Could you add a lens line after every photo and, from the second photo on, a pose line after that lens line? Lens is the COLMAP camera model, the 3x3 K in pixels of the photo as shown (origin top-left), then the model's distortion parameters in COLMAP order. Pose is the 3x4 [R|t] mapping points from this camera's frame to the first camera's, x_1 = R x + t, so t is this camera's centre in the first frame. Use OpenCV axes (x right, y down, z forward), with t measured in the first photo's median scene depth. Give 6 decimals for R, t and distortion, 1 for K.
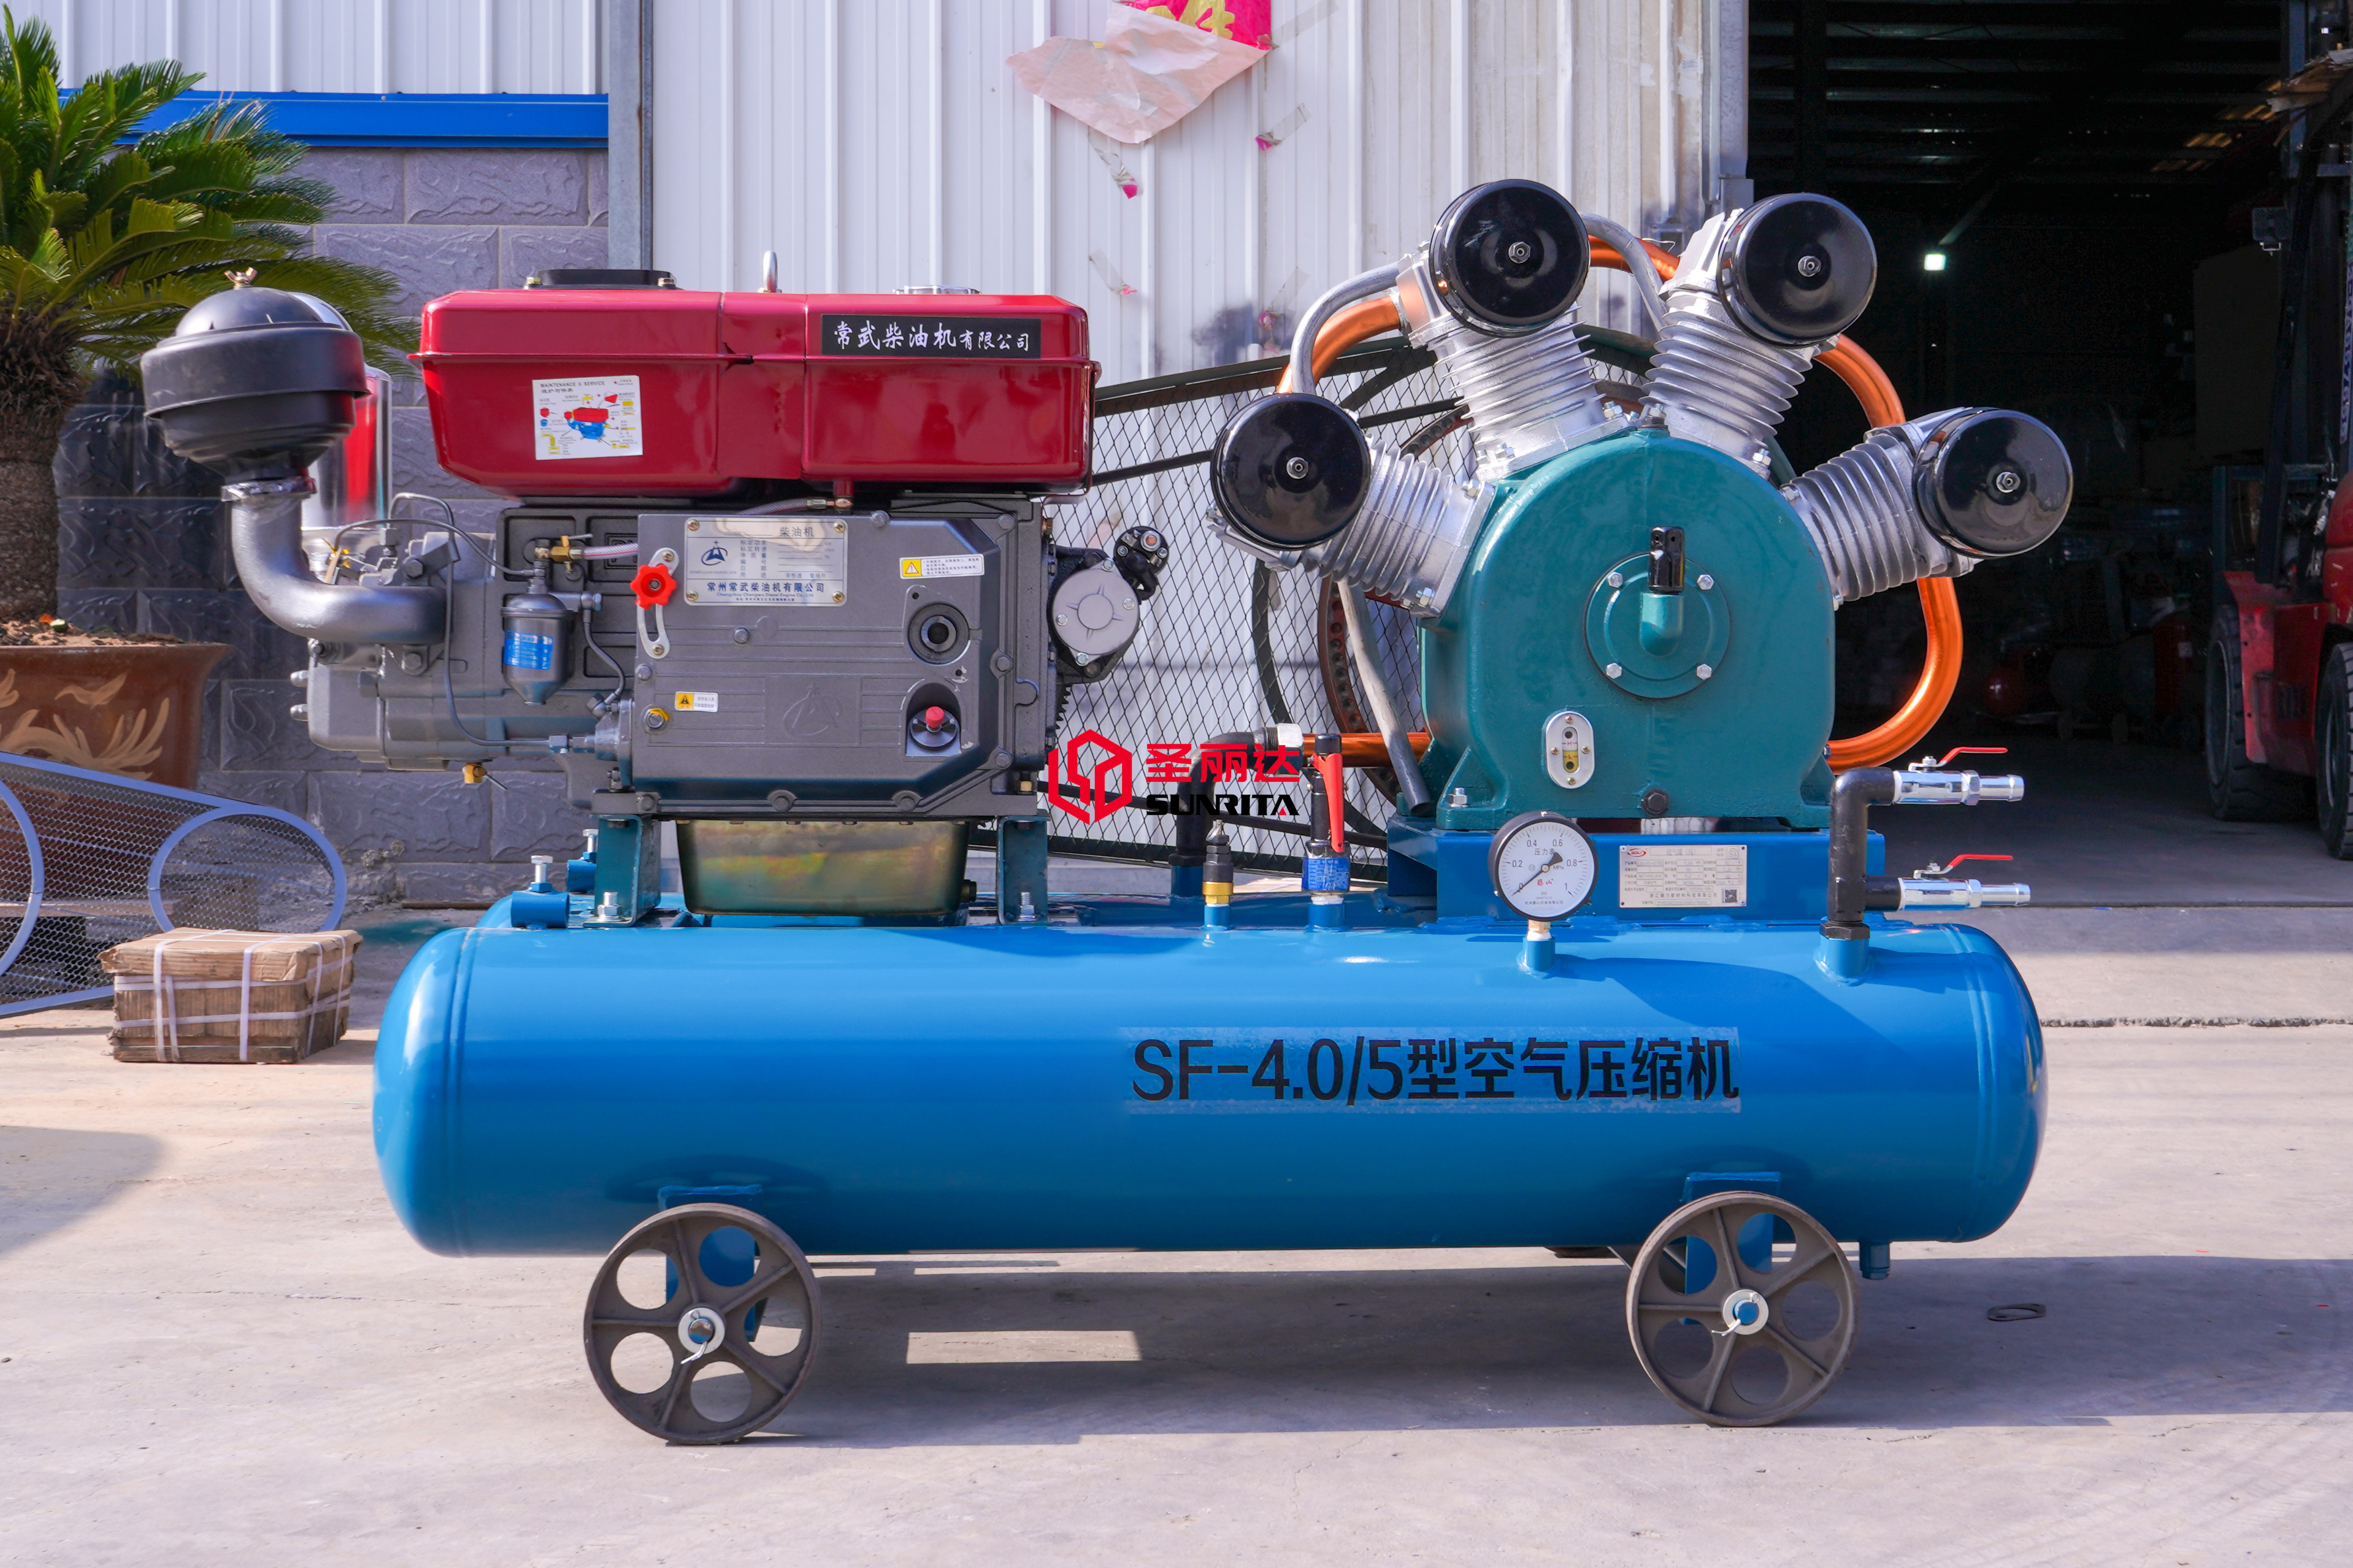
lens RADIAL K [[3346.3, 0, 1250.4], [0, 3346.3, 716.6], [0, 0, 1]] dist [-0.019795, -0.026032]
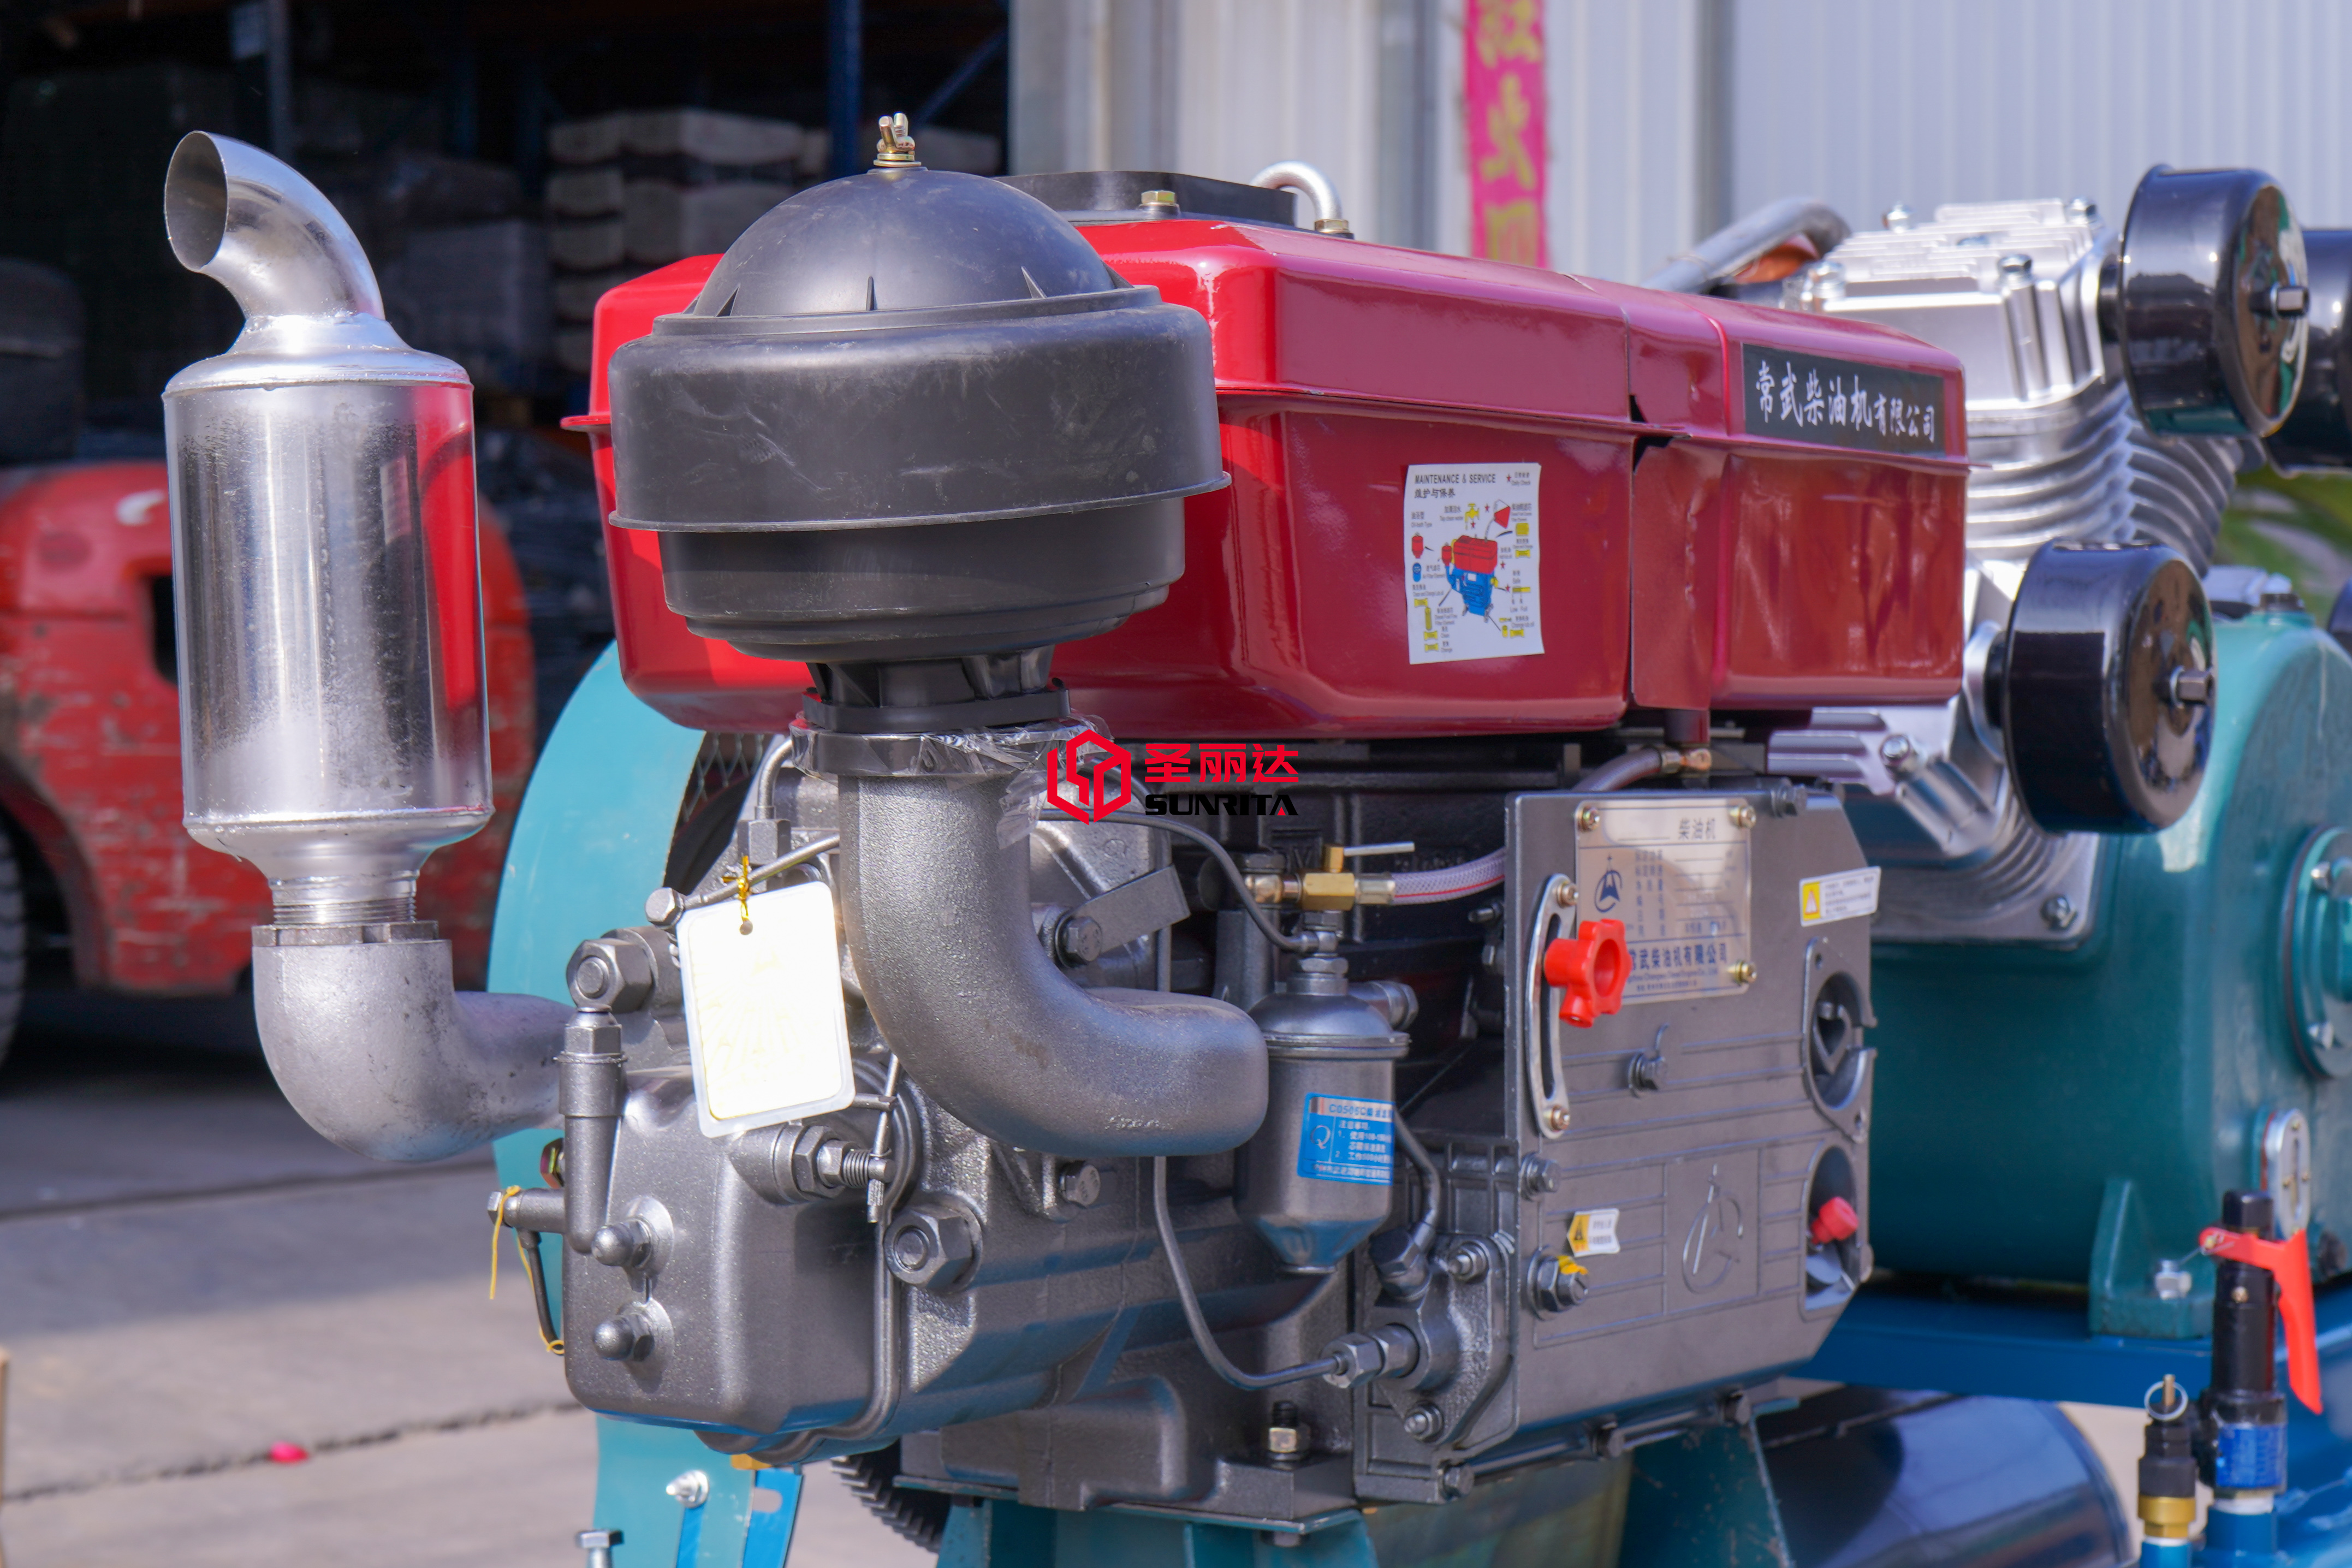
lens RADIAL K [[4887.4, 0, 1176.0], [0, 4887.4, 784.0], [0, 0, 1]] dist [-0.089592, -0.106275]
pose [[0.601095, -0.012456, 0.799081, -0.693034], [0.011130, 0.999912, 0.007214, -0.066746], [-0.799100, 0.004558, 0.601181, 0.667760]]
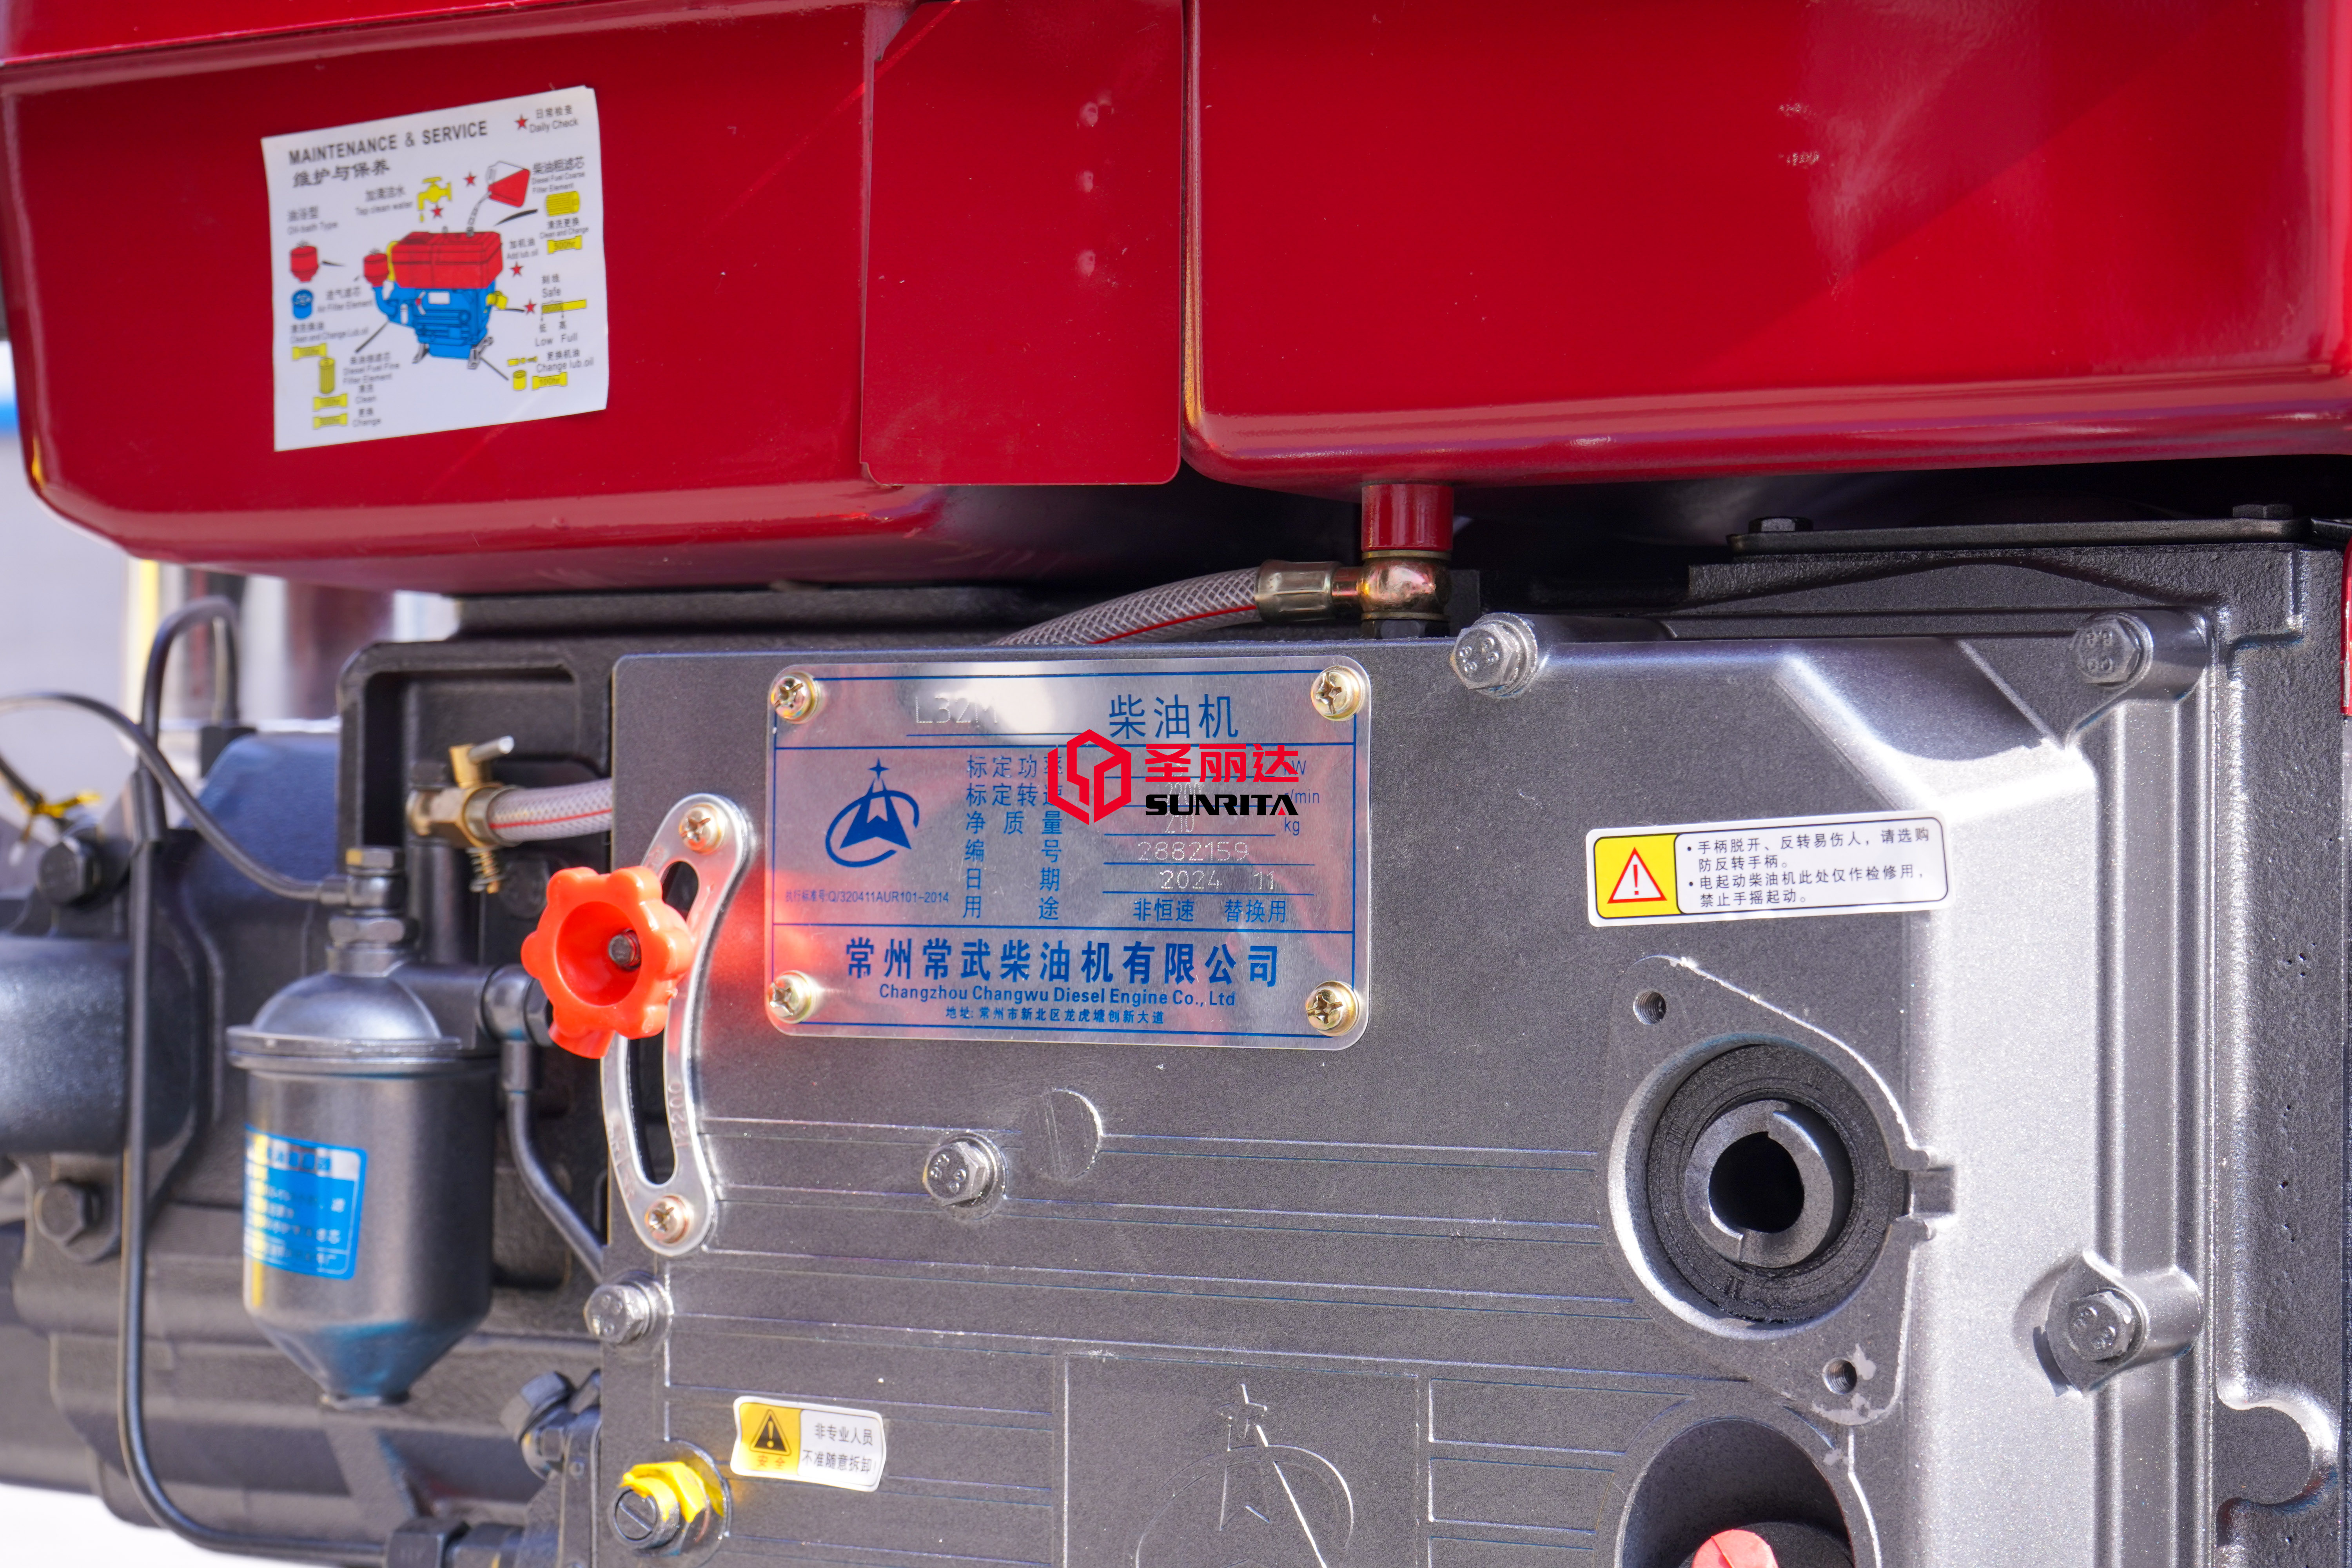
lens RADIAL K [[4933.9, 0, 1176.0], [0, 4933.9, 784.0], [0, 0, 1]] dist [-0.006922, 0.040851]
pose [[0.833580, -0.008861, -0.552327, 0.049038], [-0.001746, 0.999824, -0.018676, -0.044599], [0.552396, 0.016532, 0.833418, 0.722604]]
